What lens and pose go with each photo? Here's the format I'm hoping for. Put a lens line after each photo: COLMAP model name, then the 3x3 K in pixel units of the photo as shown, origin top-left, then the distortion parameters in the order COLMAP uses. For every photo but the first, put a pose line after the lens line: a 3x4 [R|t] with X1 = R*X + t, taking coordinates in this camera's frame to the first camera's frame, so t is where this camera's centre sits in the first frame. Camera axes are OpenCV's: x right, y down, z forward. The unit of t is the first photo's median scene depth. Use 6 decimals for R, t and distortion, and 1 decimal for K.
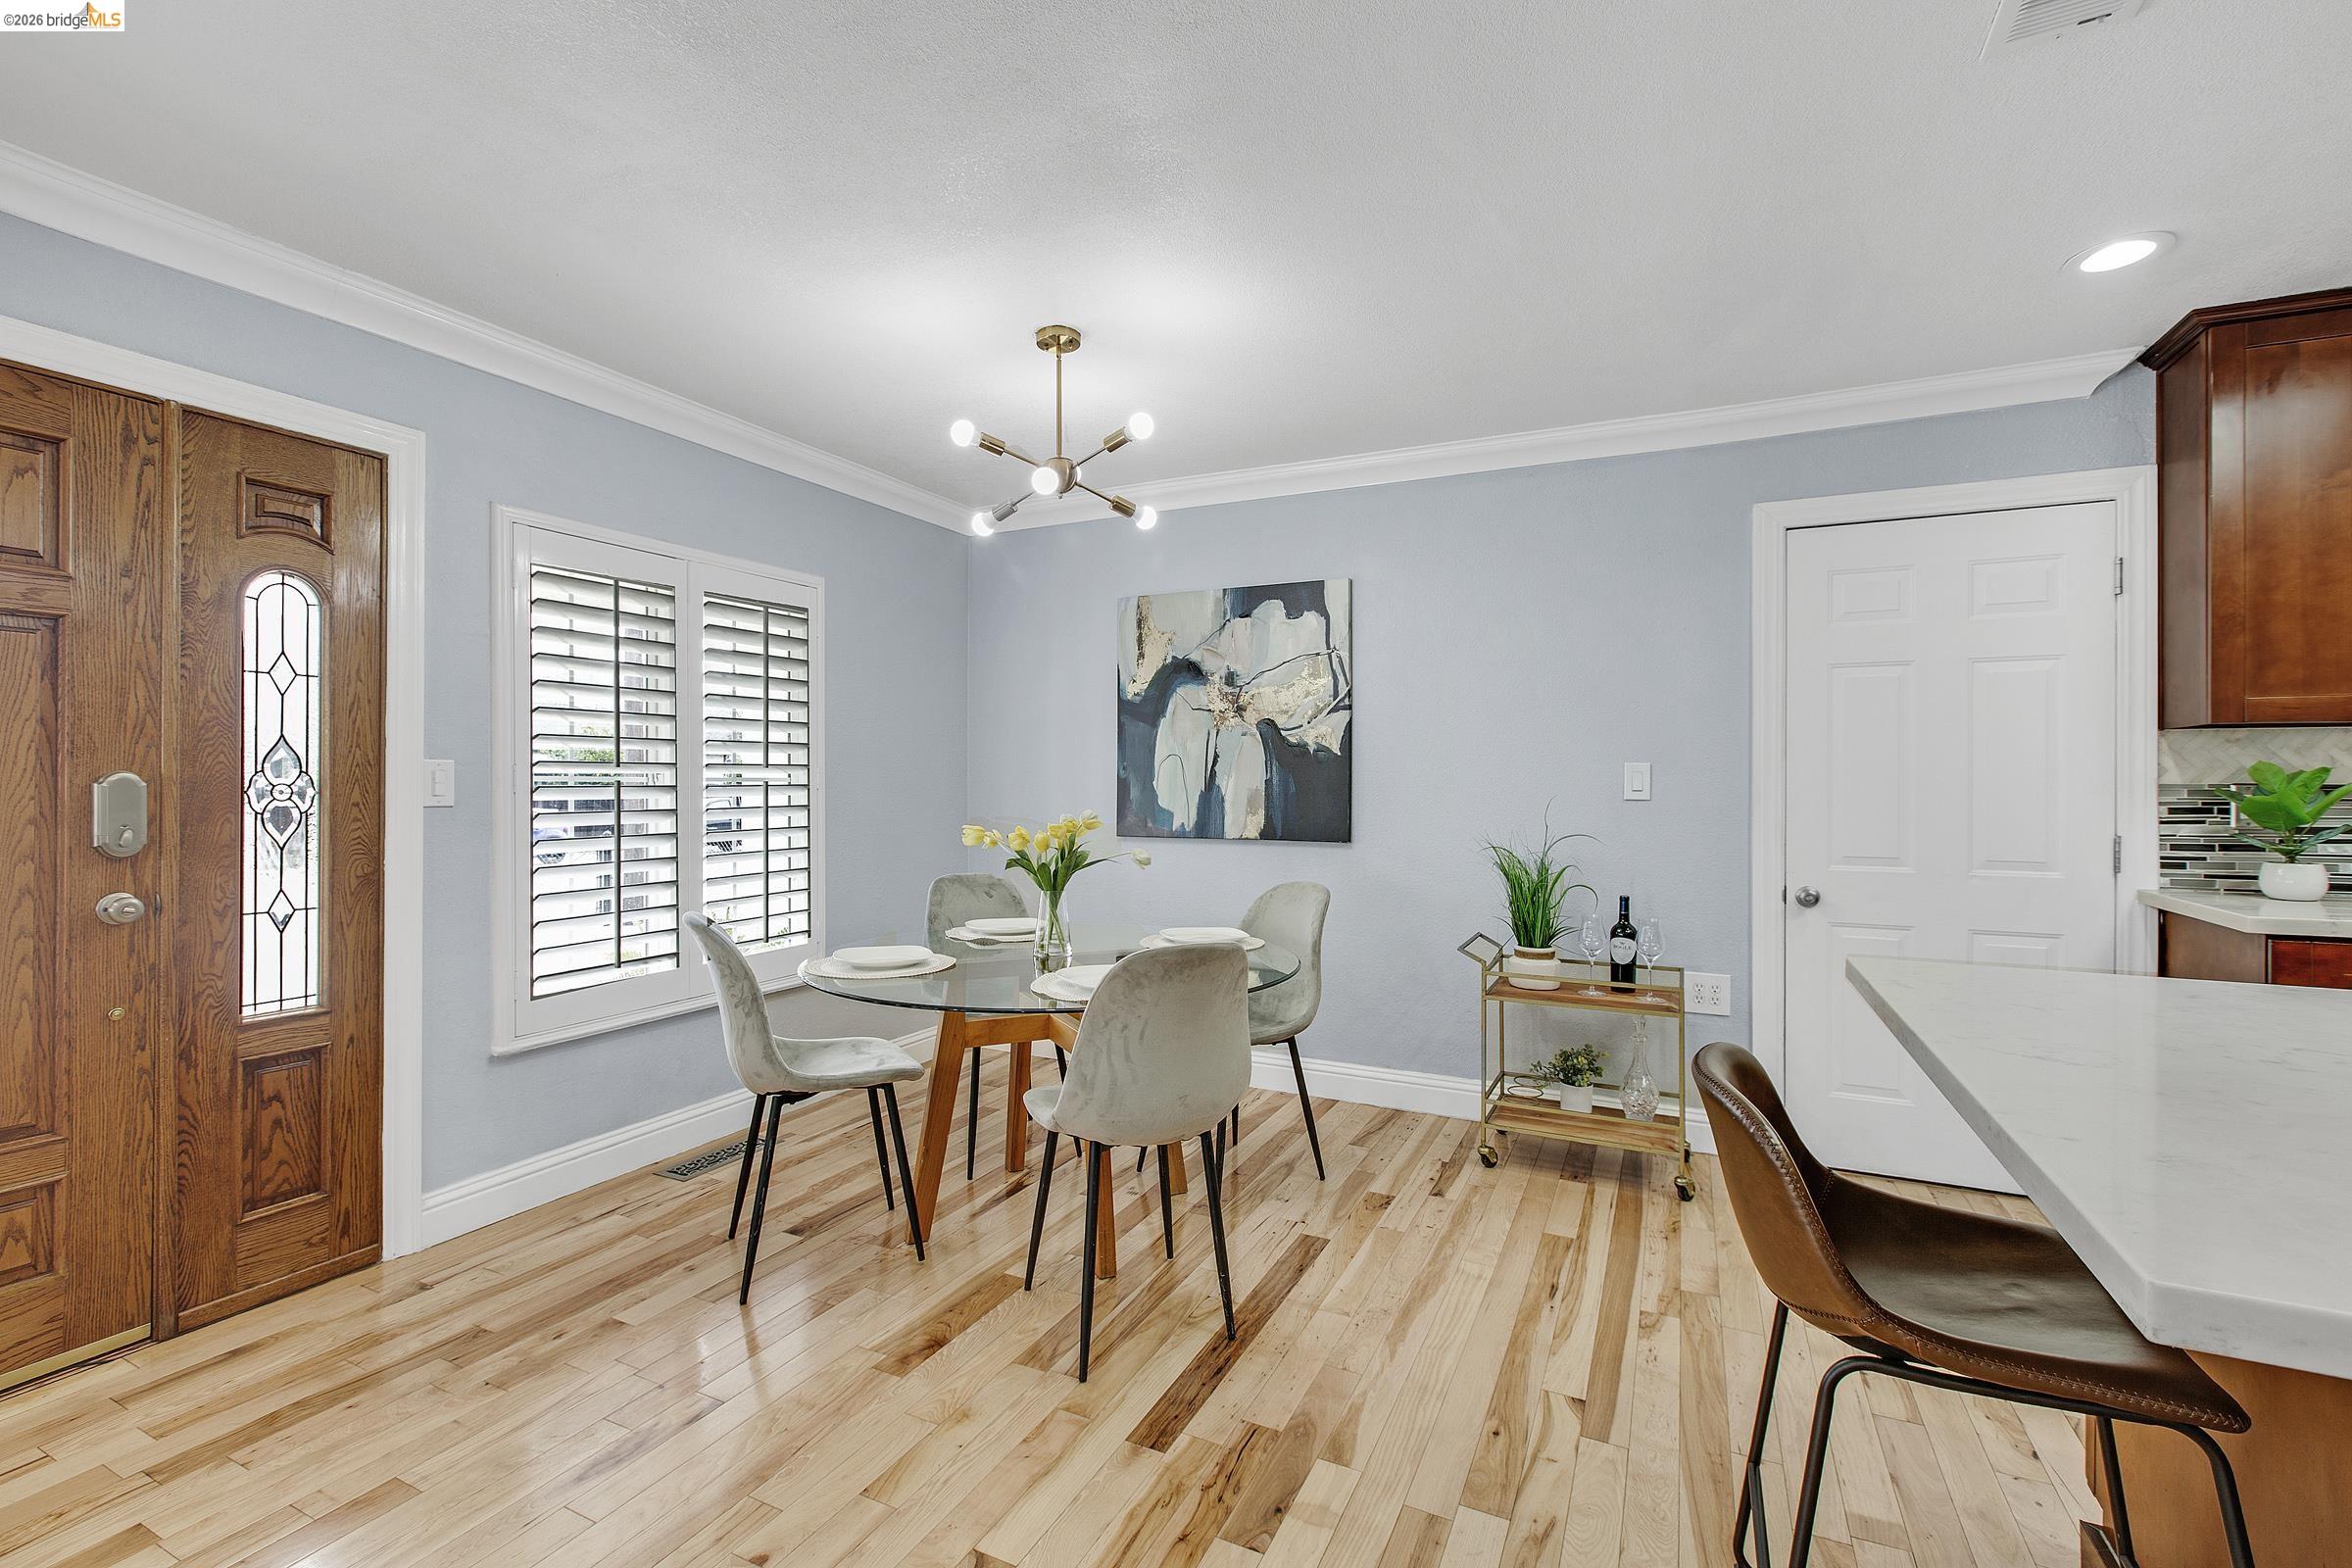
lens RADIAL K [[1050.6, 0, 1141.7], [0, 1050.6, 780.3], [0, 0, 1]] dist [-0.001672, -0.004049]
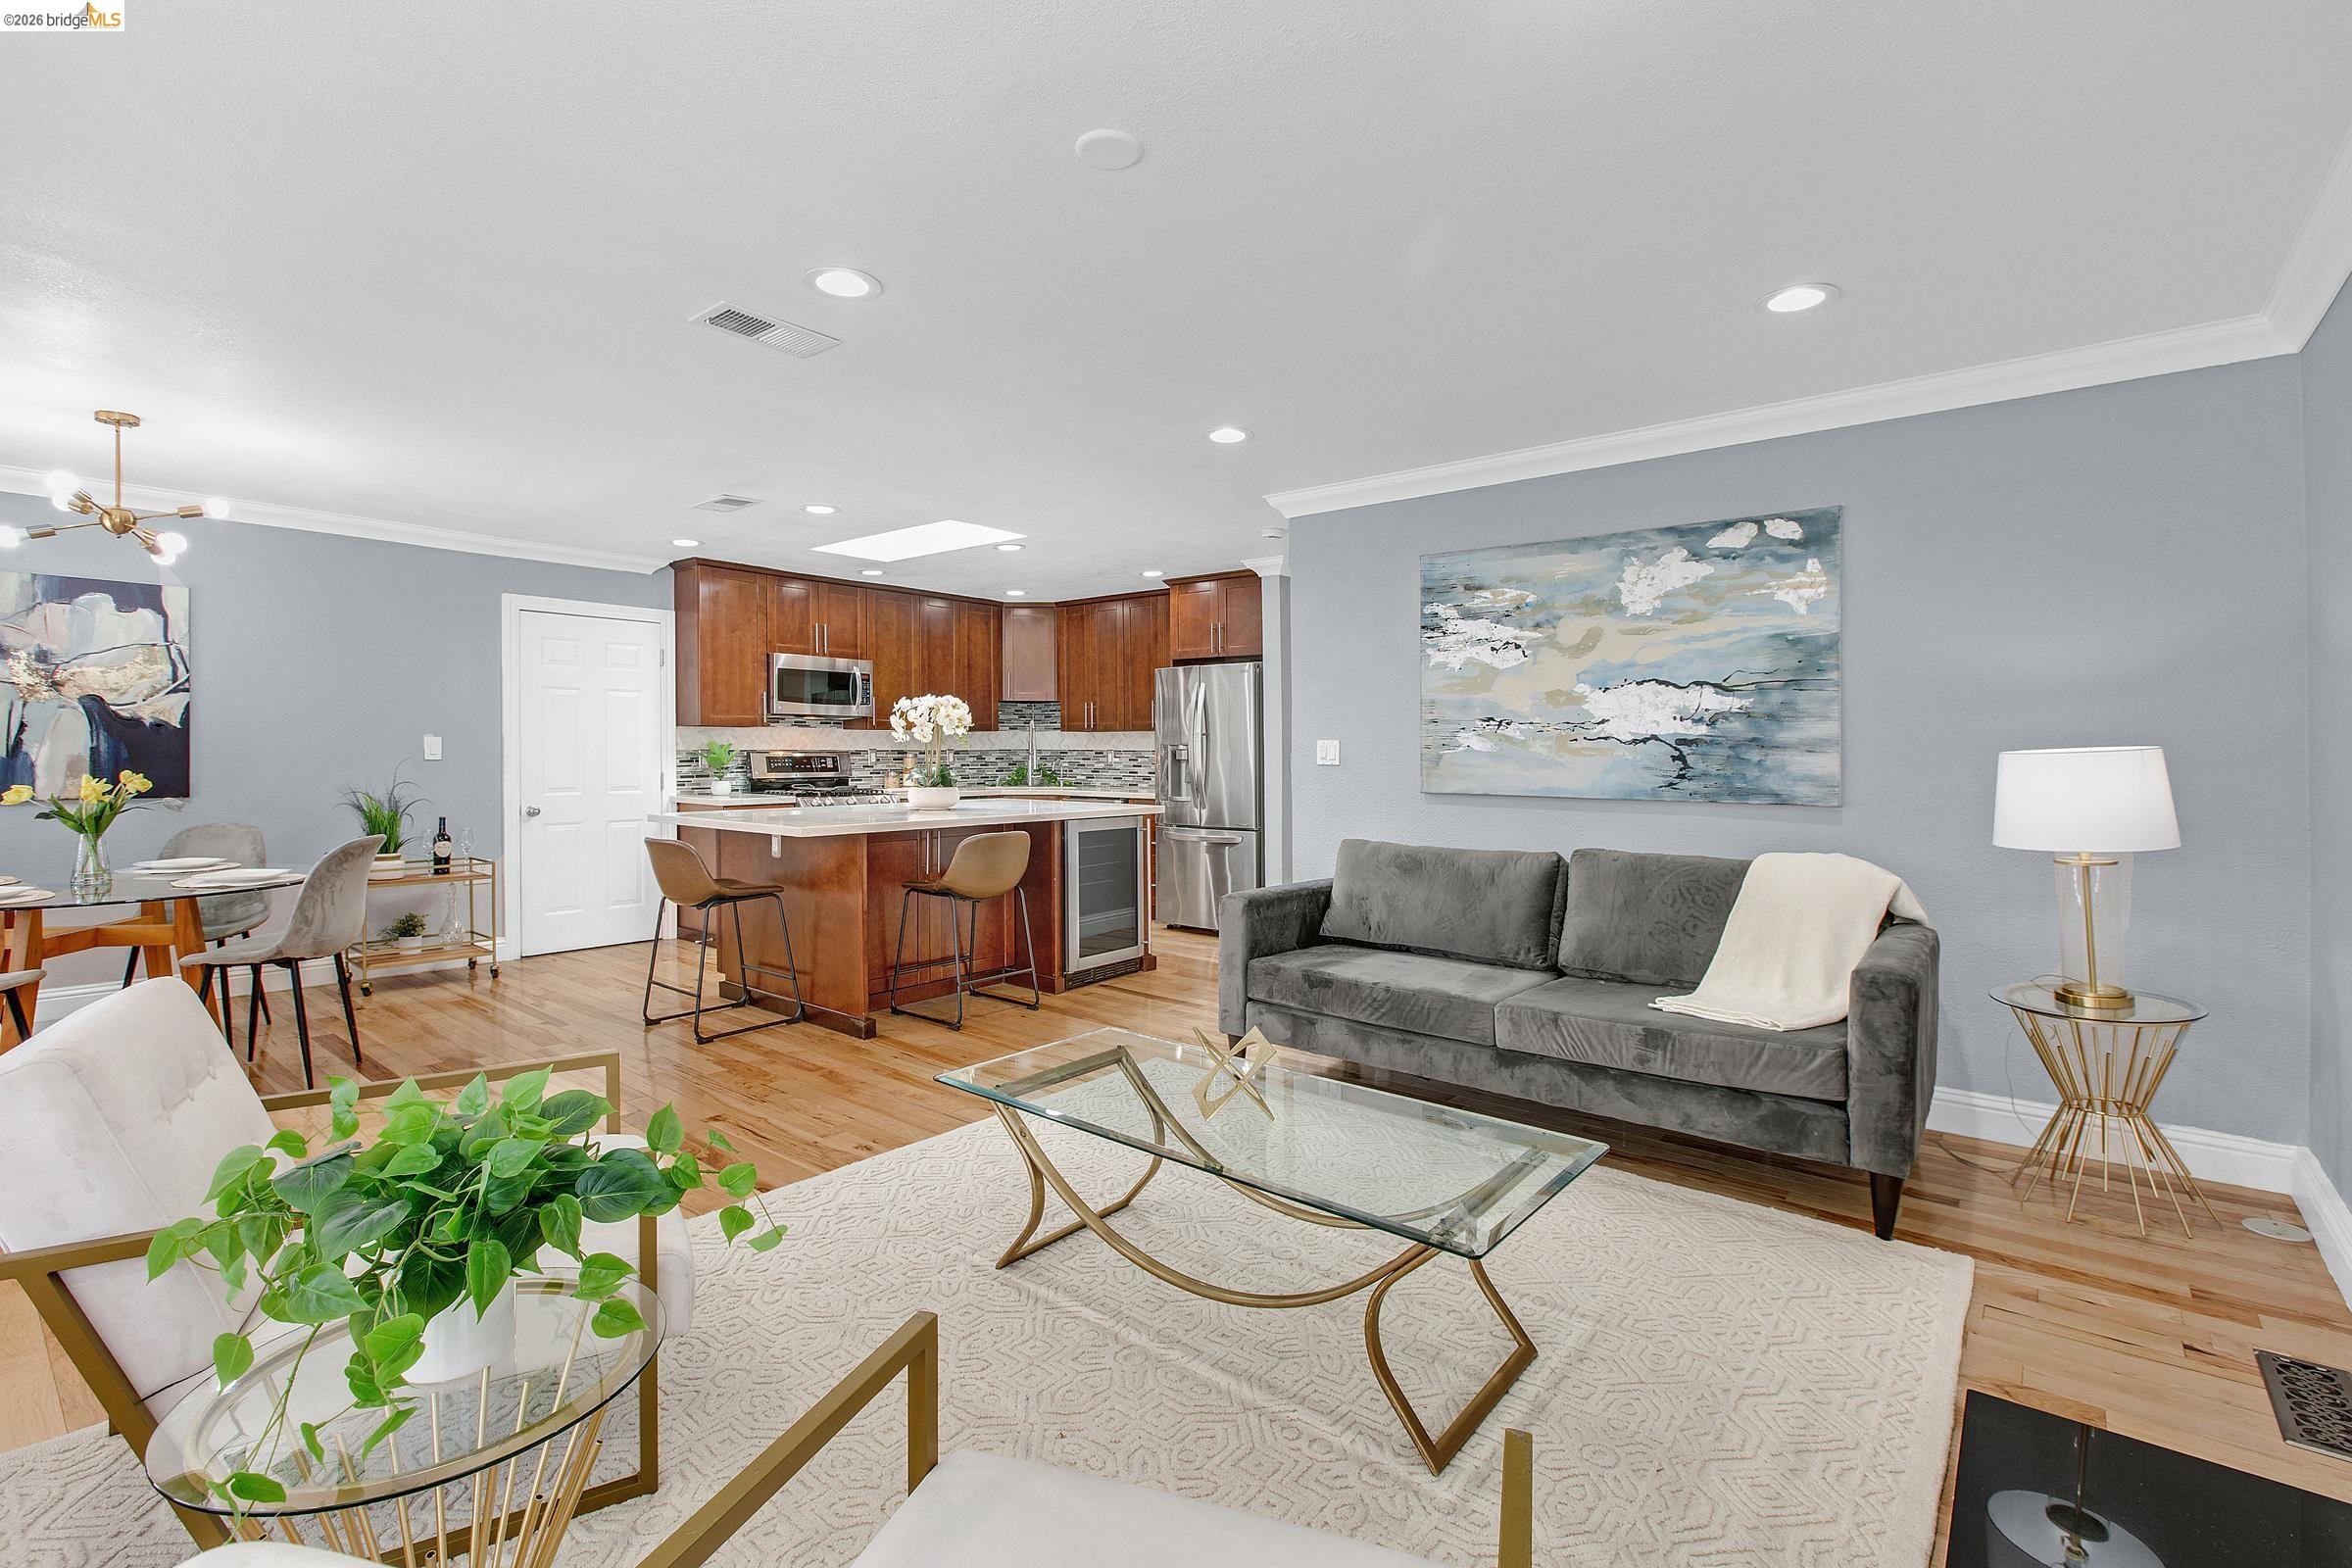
lens RADIAL K [[1048.0, 0, 1191.8], [0, 1048.0, 739.2], [0, 0, 1]] dist [-0.013721, 0.001588]
pose [[0.208149, 0.007696, 0.978067, -0.907225], [-0.001540, 0.999970, -0.007540, -0.003563], [-0.978096, 0.000063, 0.208154, -0.514200]]
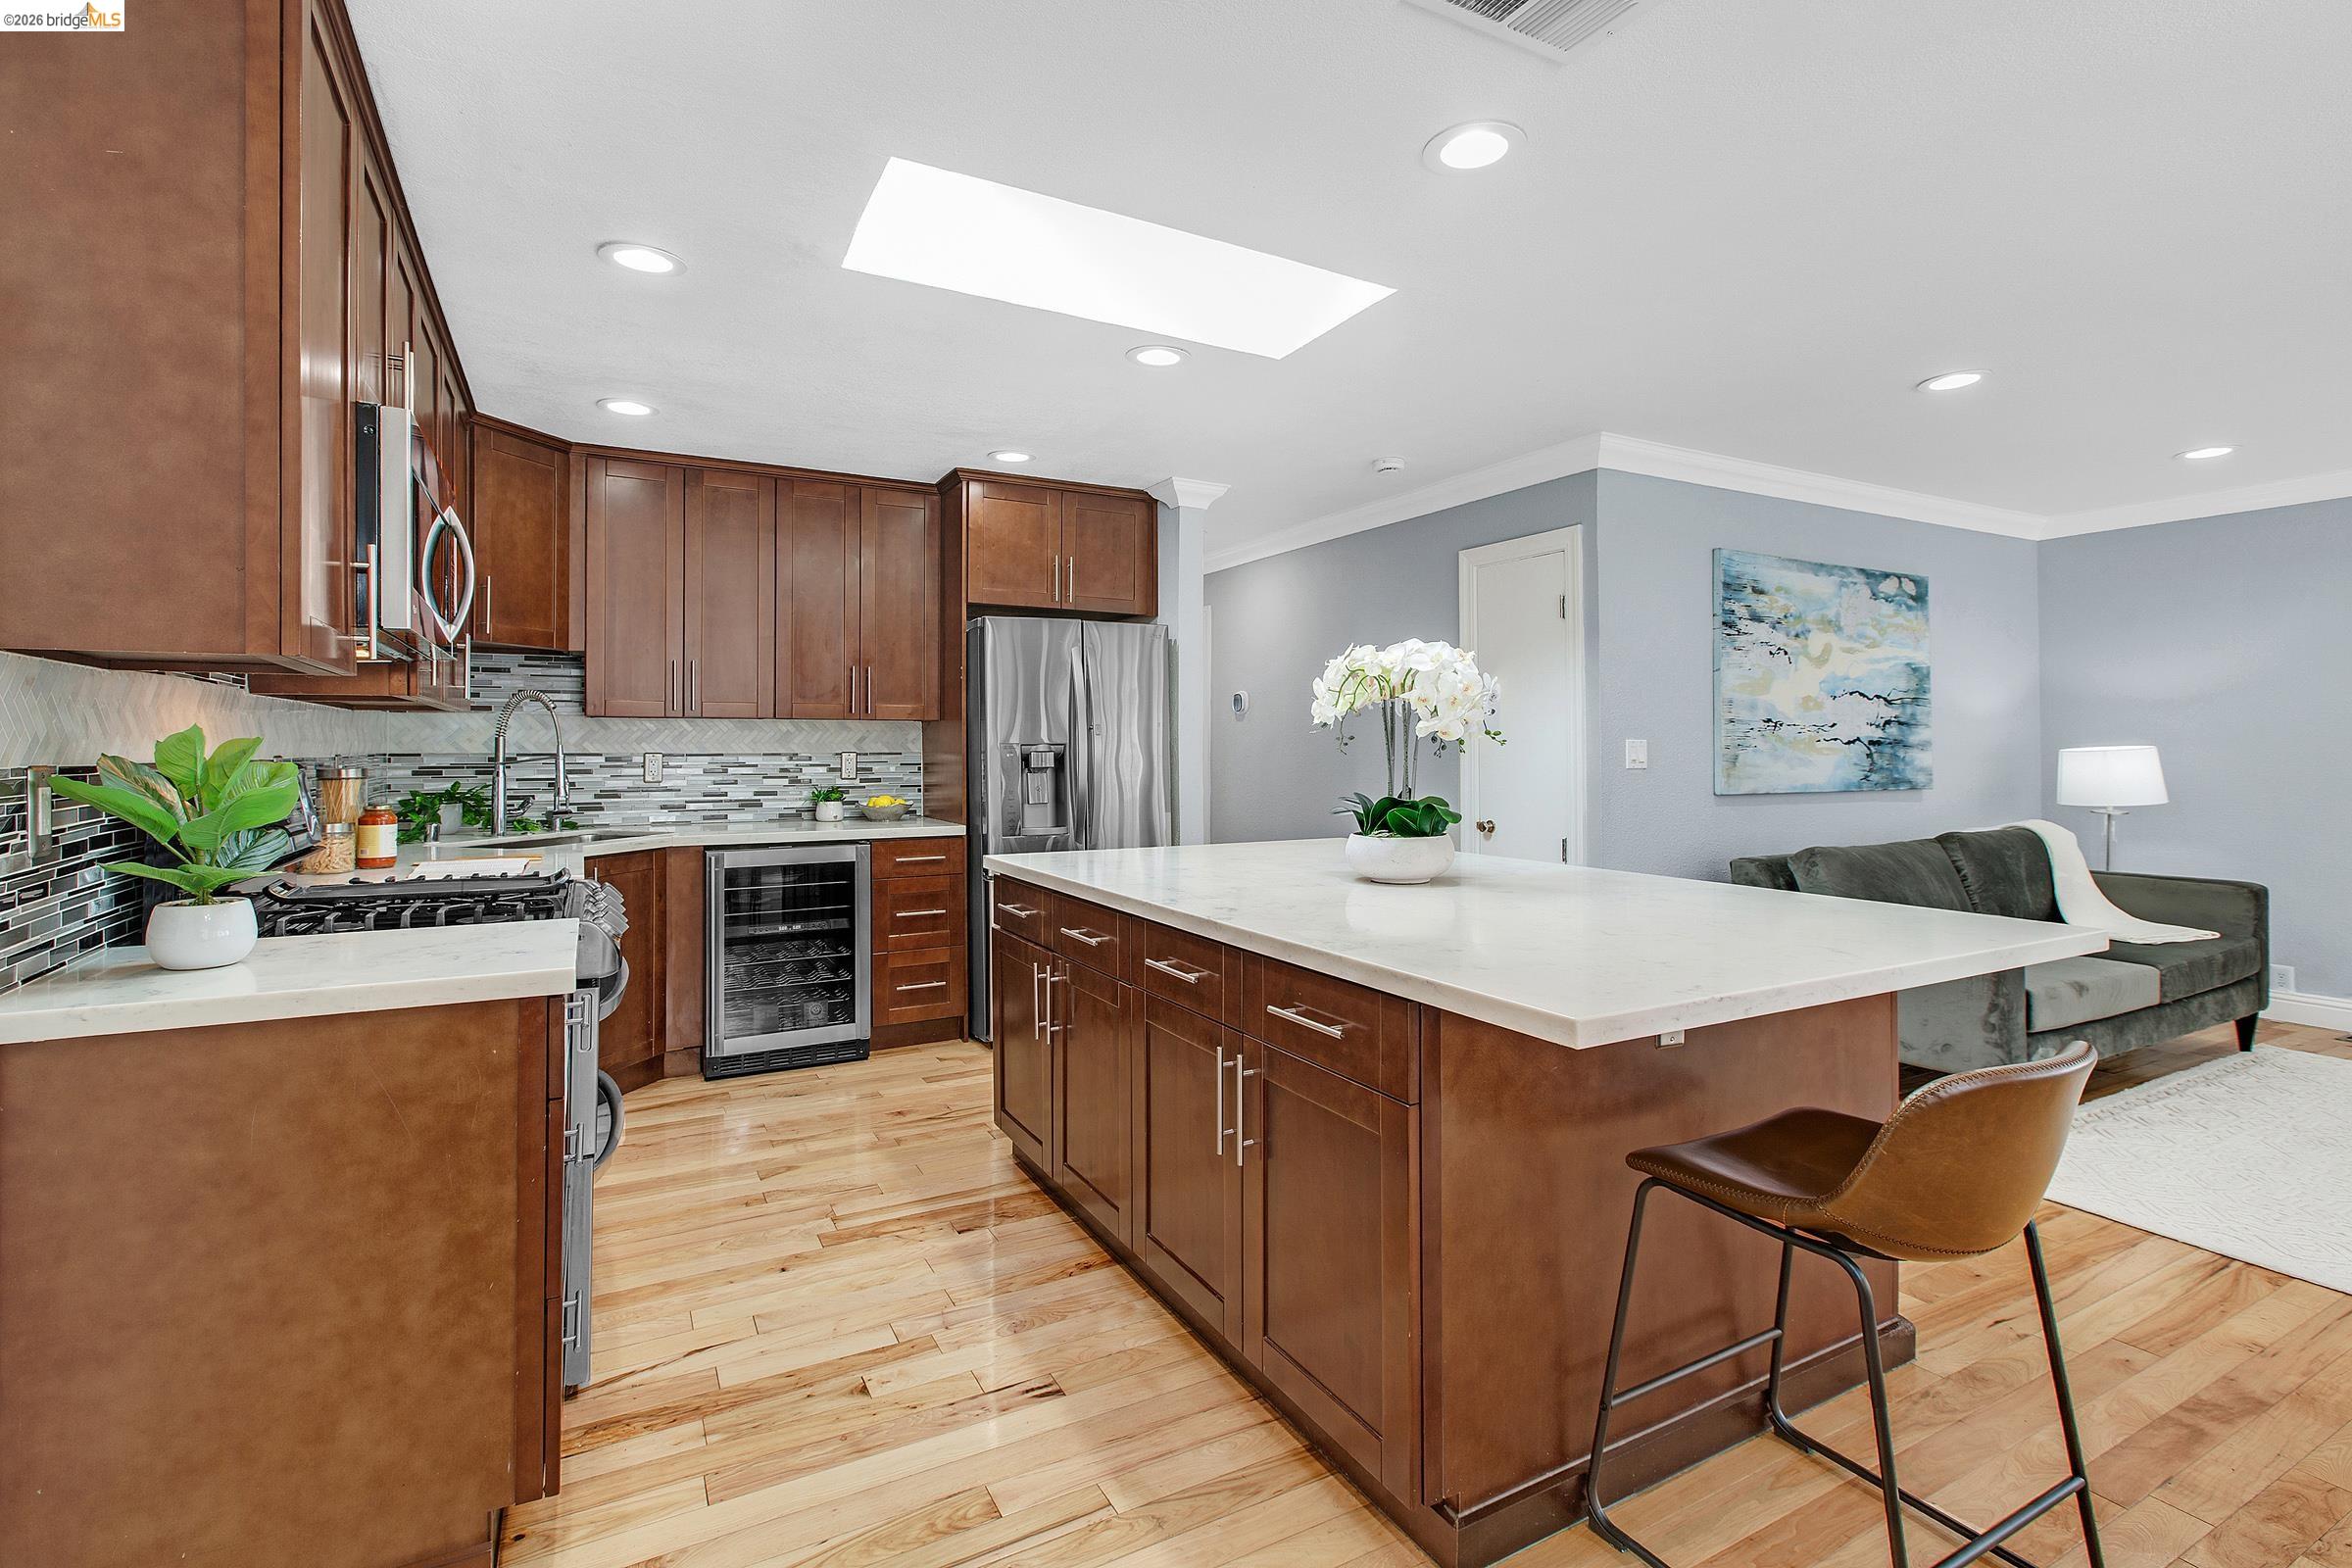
lens RADIAL K [[1050.6, 0, 1161.6], [0, 1050.6, 761.0], [0, 0, 1]] dist [-0.001672, -0.004049]
pose [[-0.802427, -0.007555, 0.596702, 0.240170], [-0.000728, 0.999931, 0.011682, -0.001026], [-0.596750, 0.008940, -0.802378, 0.931803]]
